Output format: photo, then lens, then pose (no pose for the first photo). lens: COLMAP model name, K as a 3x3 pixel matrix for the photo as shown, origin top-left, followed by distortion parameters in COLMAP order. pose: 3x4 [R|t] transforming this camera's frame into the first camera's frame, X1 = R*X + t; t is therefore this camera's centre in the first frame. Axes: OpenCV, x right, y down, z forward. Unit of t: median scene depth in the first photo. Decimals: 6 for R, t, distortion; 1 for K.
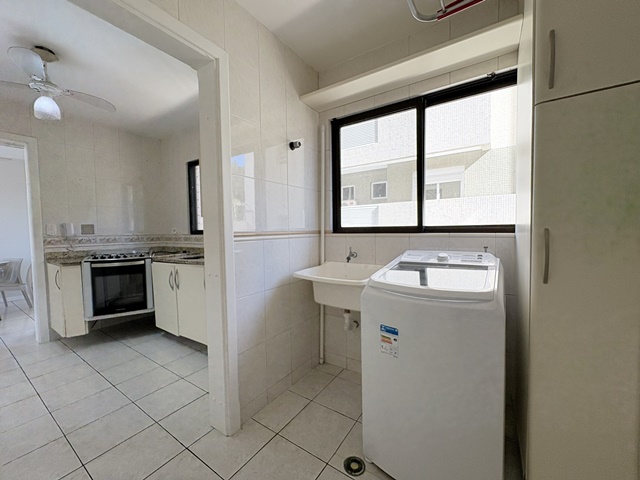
lens RADIAL K [[254.1, 0, 319.7], [0, 254.1, 239.1], [0, 0, 1]] dist [-0.000383, 0.000363]
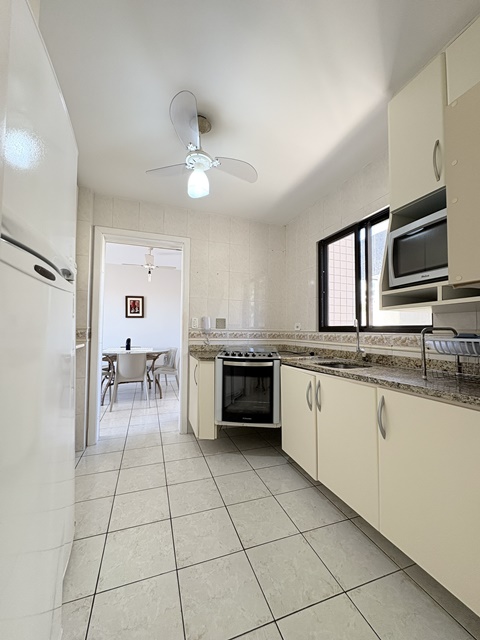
lens RADIAL K [[254.1, 0, 240.5], [0, 254.1, 318.9], [0, 0, 1]] dist [-0.000383, 0.000363]
pose [[0.804449, -0.003621, -0.594010, -0.290126], [-0.045413, 0.996680, -0.067577, 0.007072], [0.592283, 0.081338, 0.801614, 0.279339]]
